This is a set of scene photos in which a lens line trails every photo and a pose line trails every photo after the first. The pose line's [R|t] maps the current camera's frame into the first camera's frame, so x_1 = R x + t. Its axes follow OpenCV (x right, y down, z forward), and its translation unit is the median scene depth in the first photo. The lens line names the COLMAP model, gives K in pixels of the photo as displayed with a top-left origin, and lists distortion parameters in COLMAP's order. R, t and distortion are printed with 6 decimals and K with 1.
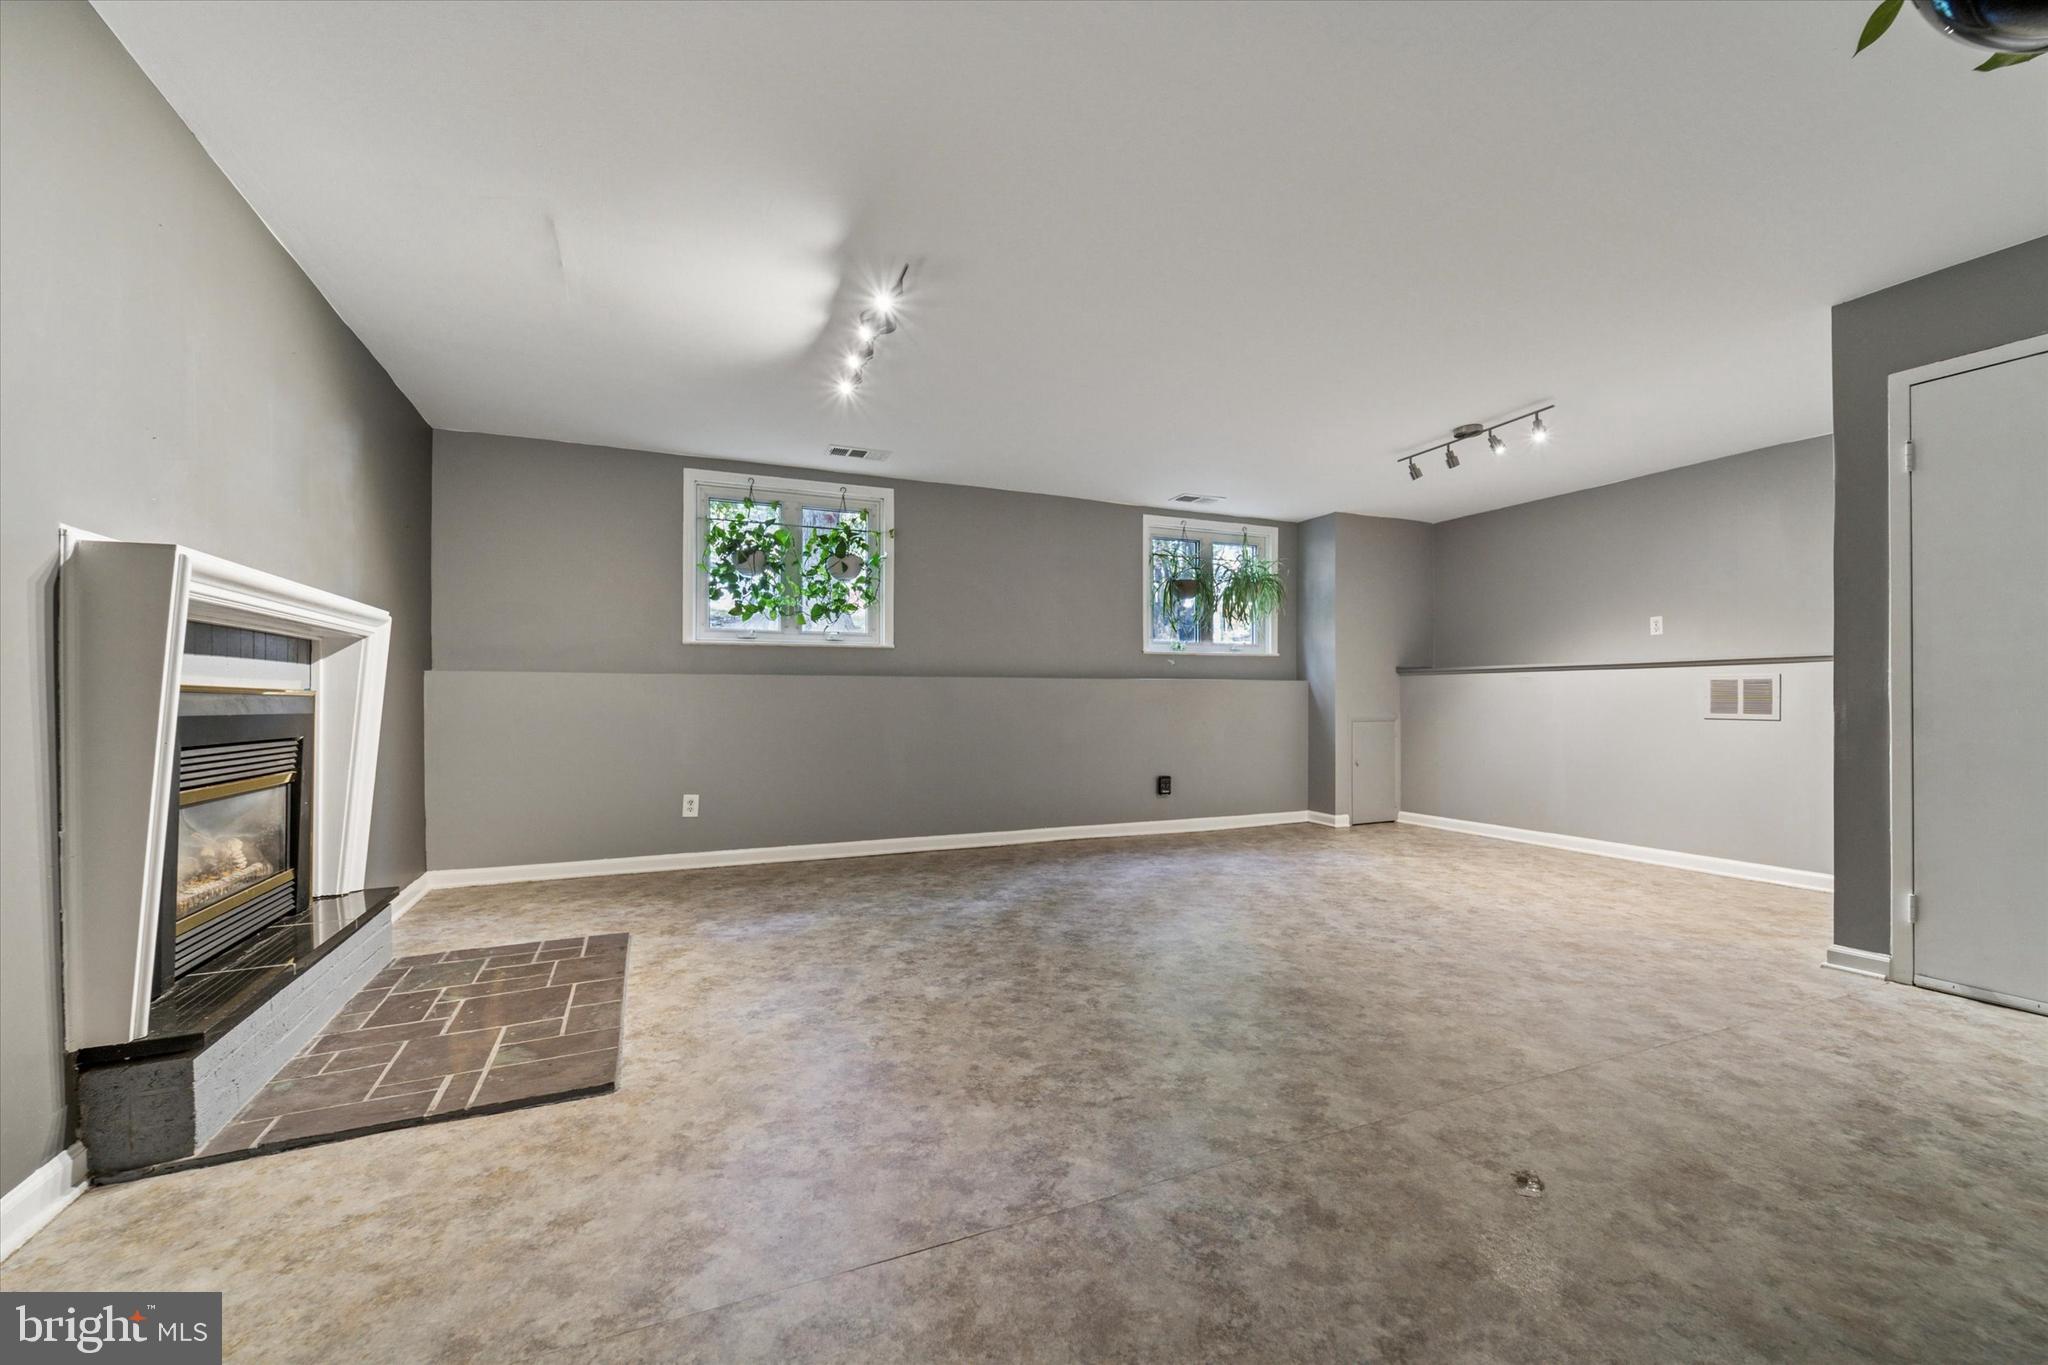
lens RADIAL K [[822.0, 0, 1026.5], [0, 822.0, 680.2], [0, 0, 1]] dist [0.001583, -0.000199]
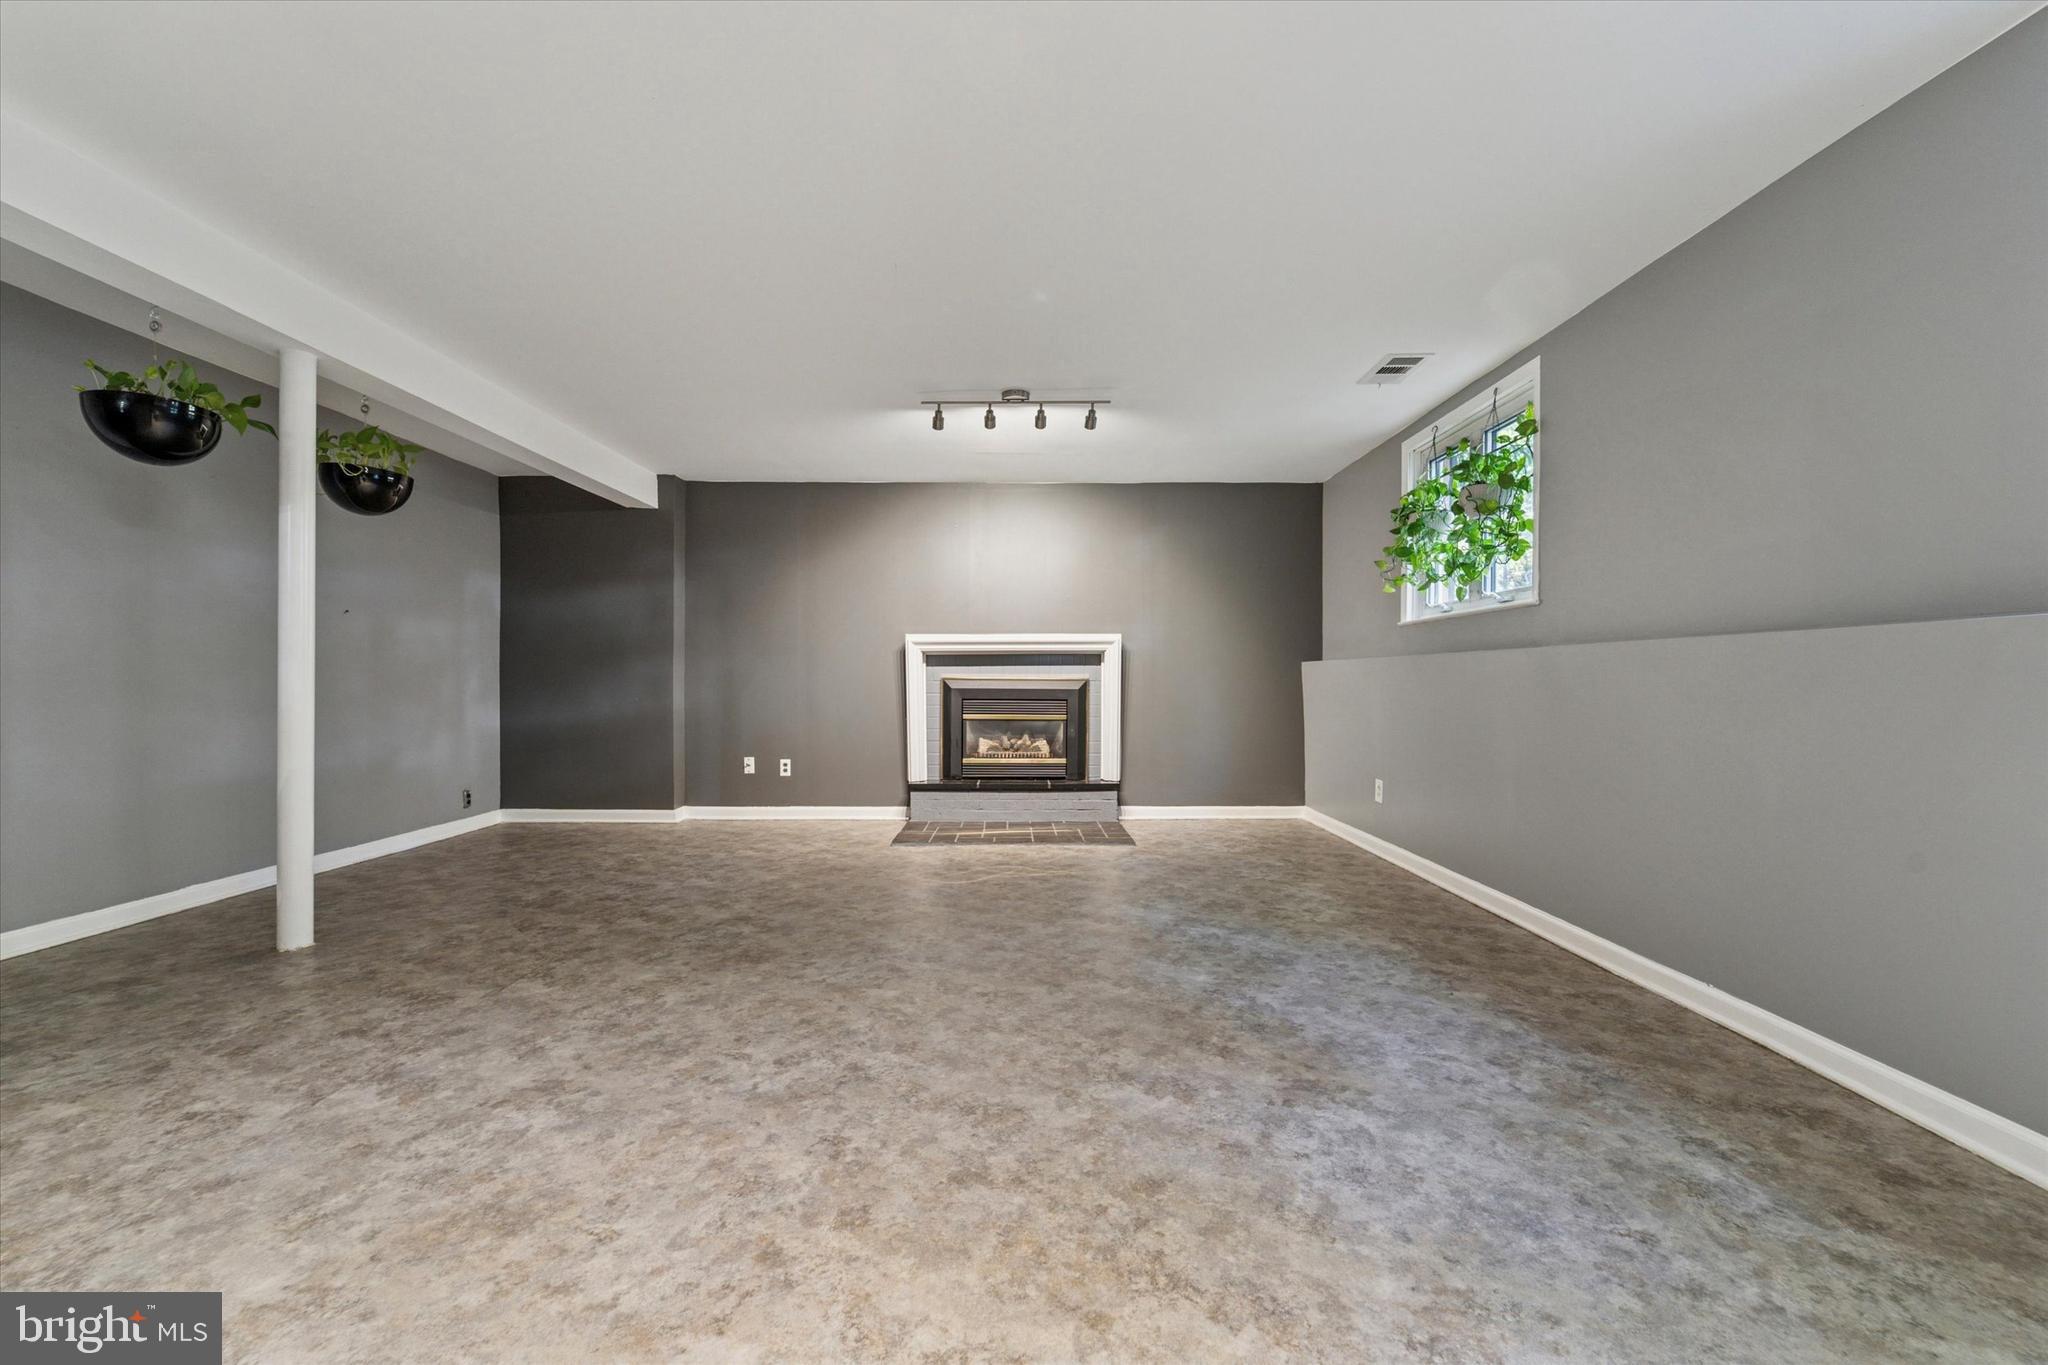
lens RADIAL K [[822.0, 0, 1026.5], [0, 822.0, 680.2], [0, 0, 1]] dist [0.001583, -0.000199]
pose [[-0.401393, 0.006764, -0.915881, 0.825641], [0.022211, 0.999751, -0.002350, 0.021217], [0.915637, -0.021286, -0.401443, 1.829810]]
